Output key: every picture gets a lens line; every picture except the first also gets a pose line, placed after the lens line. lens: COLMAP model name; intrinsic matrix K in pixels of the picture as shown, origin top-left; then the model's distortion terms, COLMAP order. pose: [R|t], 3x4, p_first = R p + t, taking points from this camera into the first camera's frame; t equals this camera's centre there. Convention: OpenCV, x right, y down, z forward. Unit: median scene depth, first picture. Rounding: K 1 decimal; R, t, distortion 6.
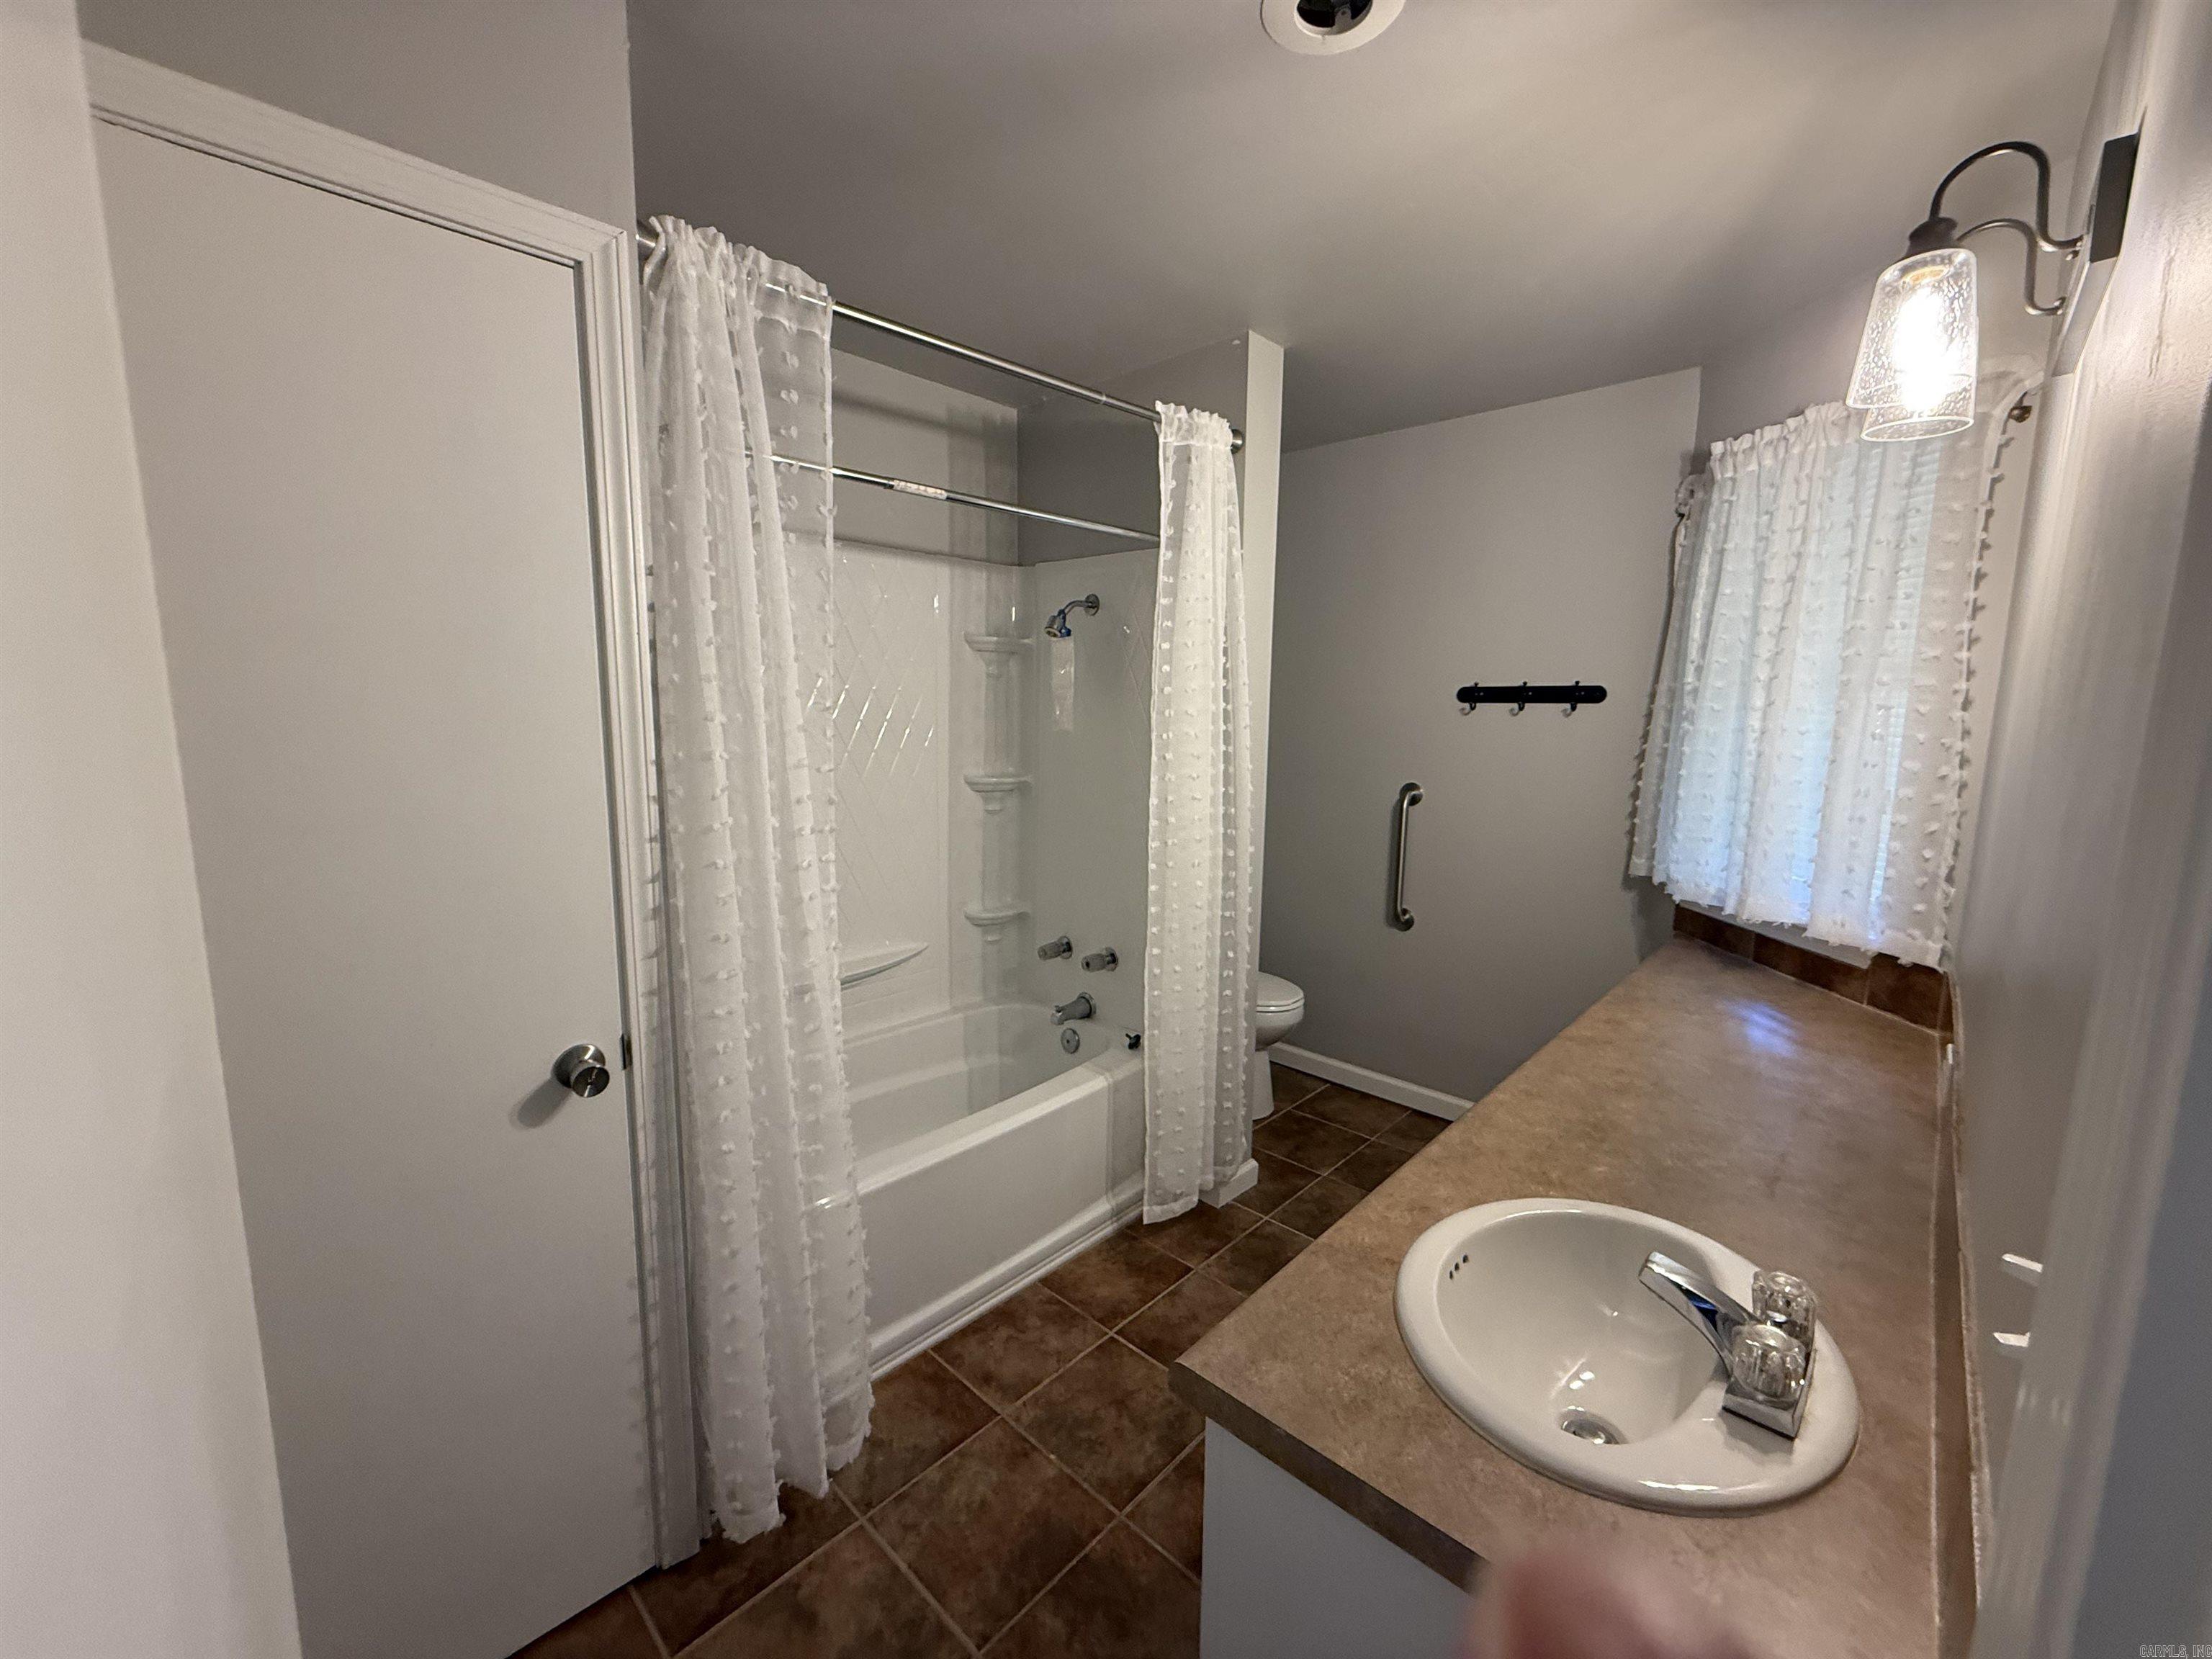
lens RADIAL K [[879.5, 0, 1105.7], [0, 879.5, 833.6], [0, 0, 1]] dist [0.000210, -0.000058]
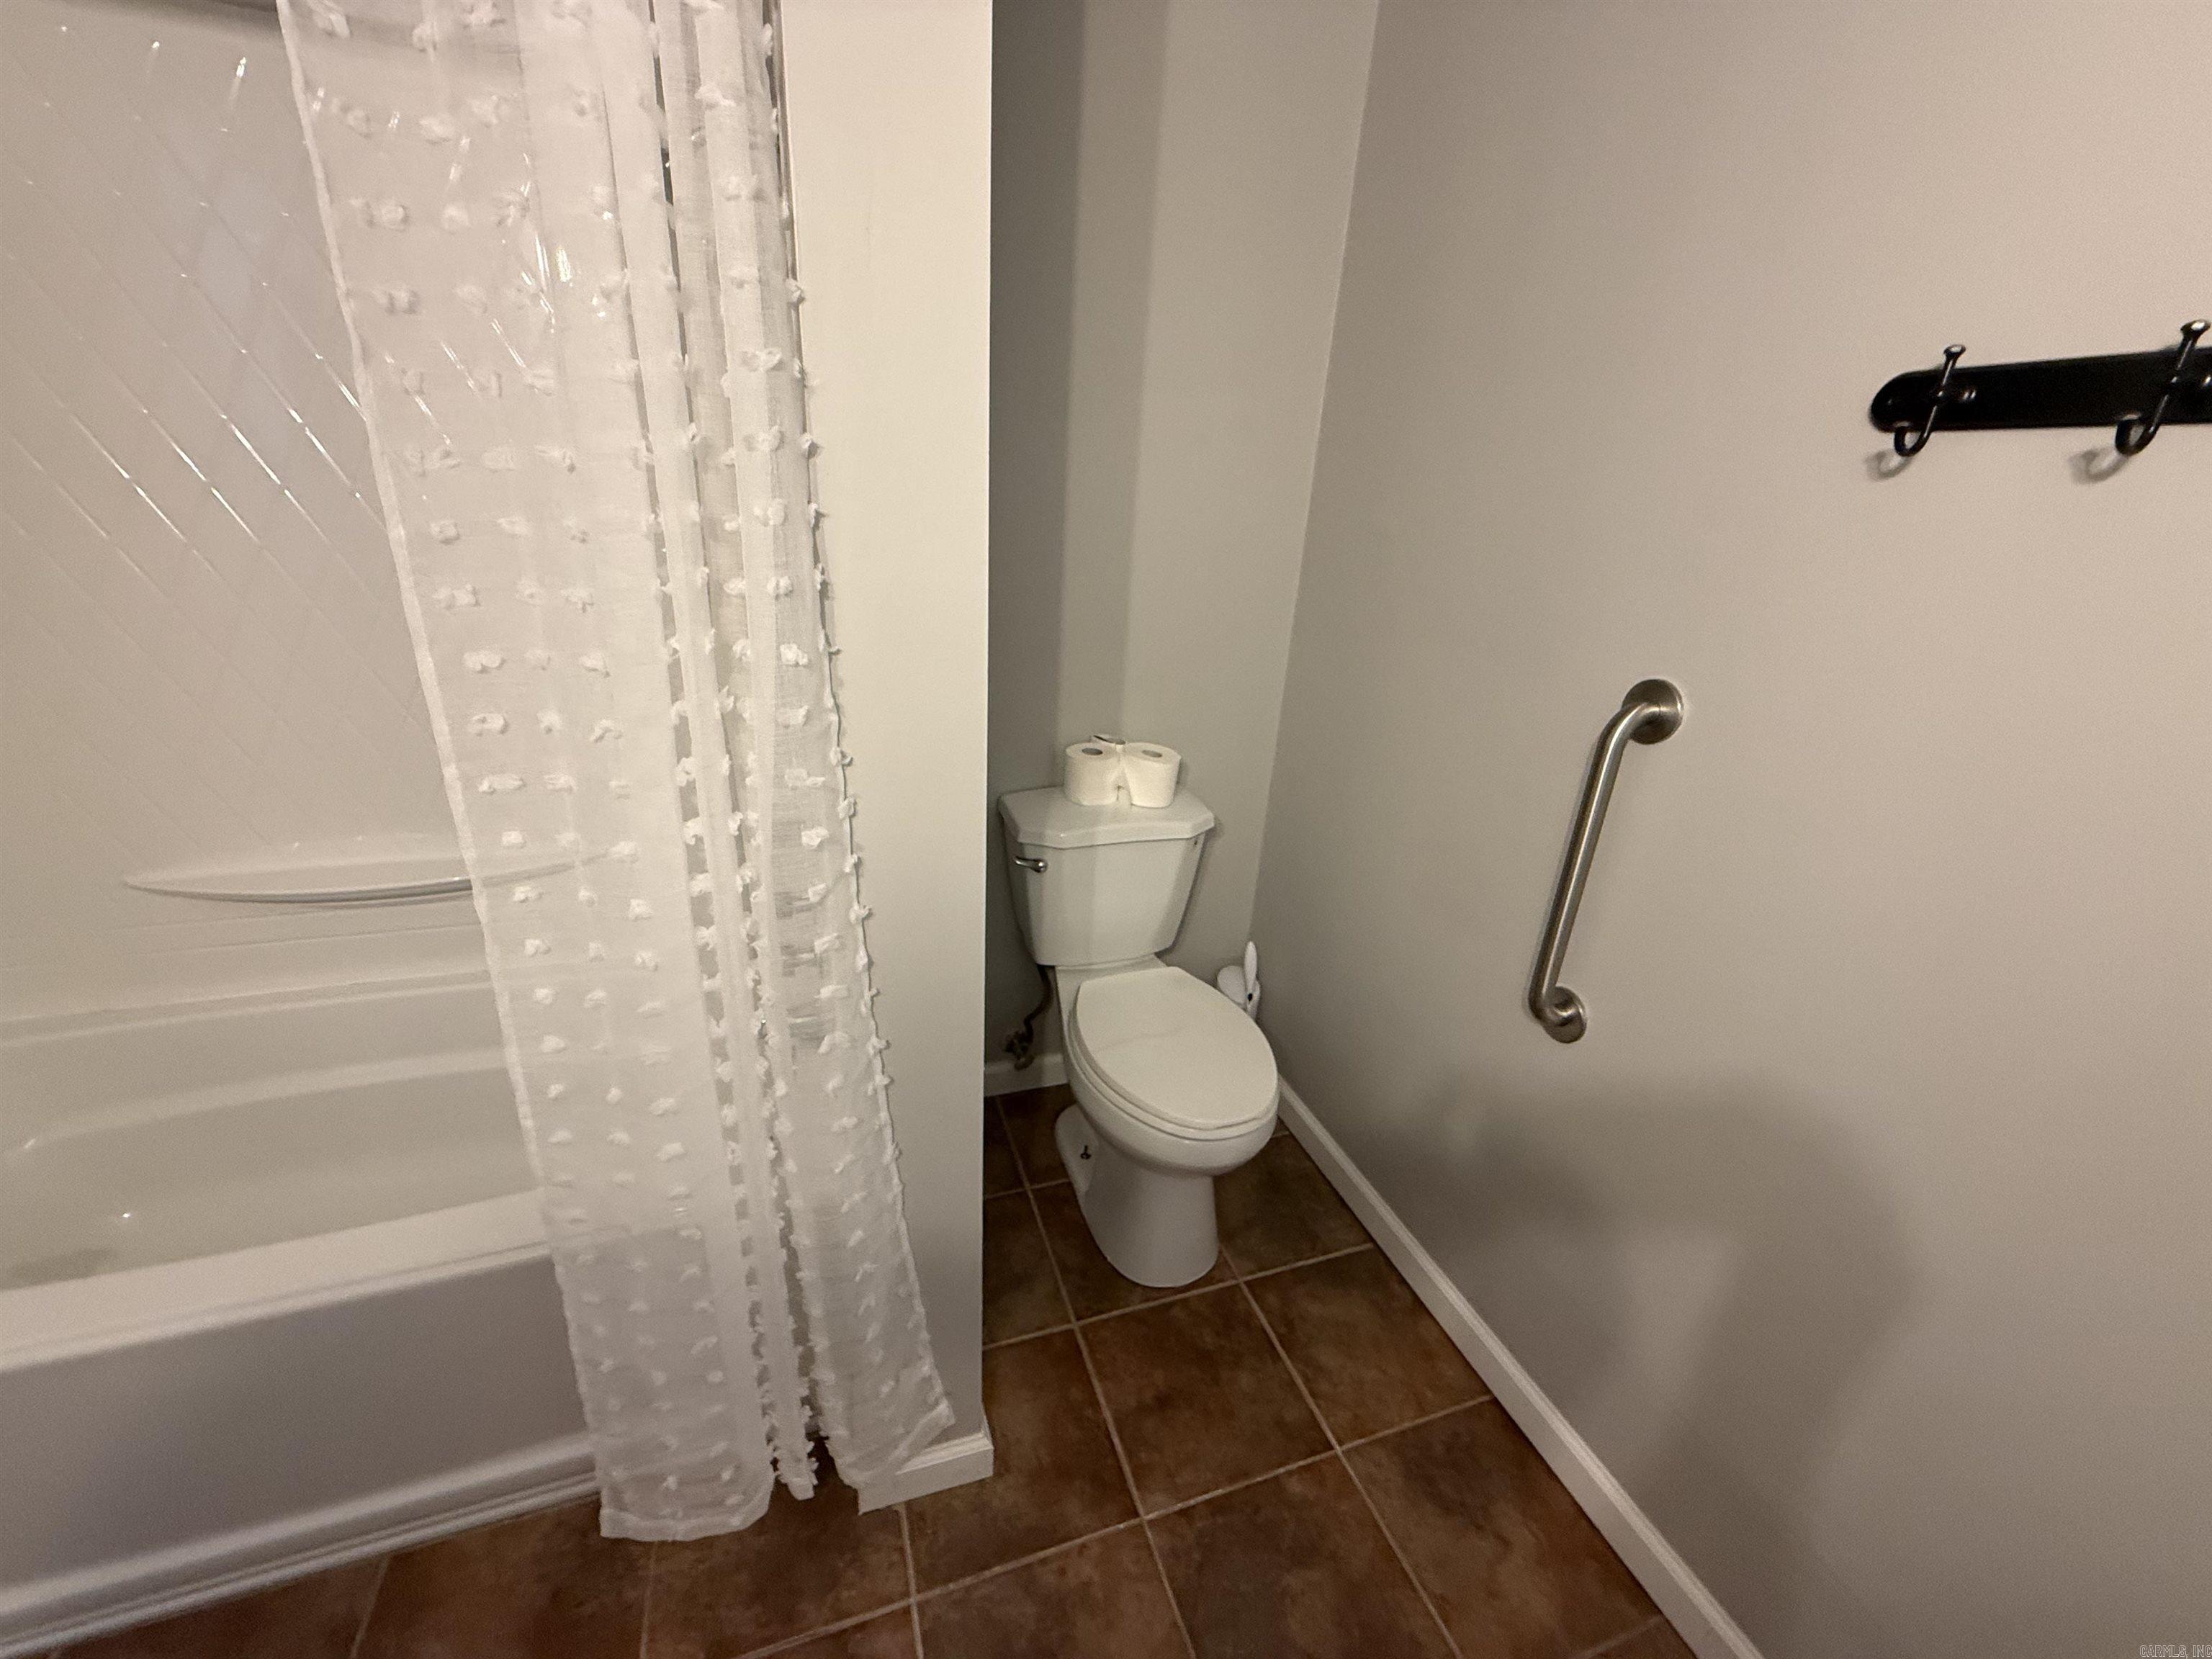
lens RADIAL K [[879.5, 0, 1105.7], [0, 879.5, 833.6], [0, 0, 1]] dist [0.000210, -0.000058]
pose [[0.888751, 0.207081, -0.408949, 0.396910], [-0.116952, 0.965053, 0.234511, -0.071025], [0.443220, -0.160594, 0.881910, 0.741376]]
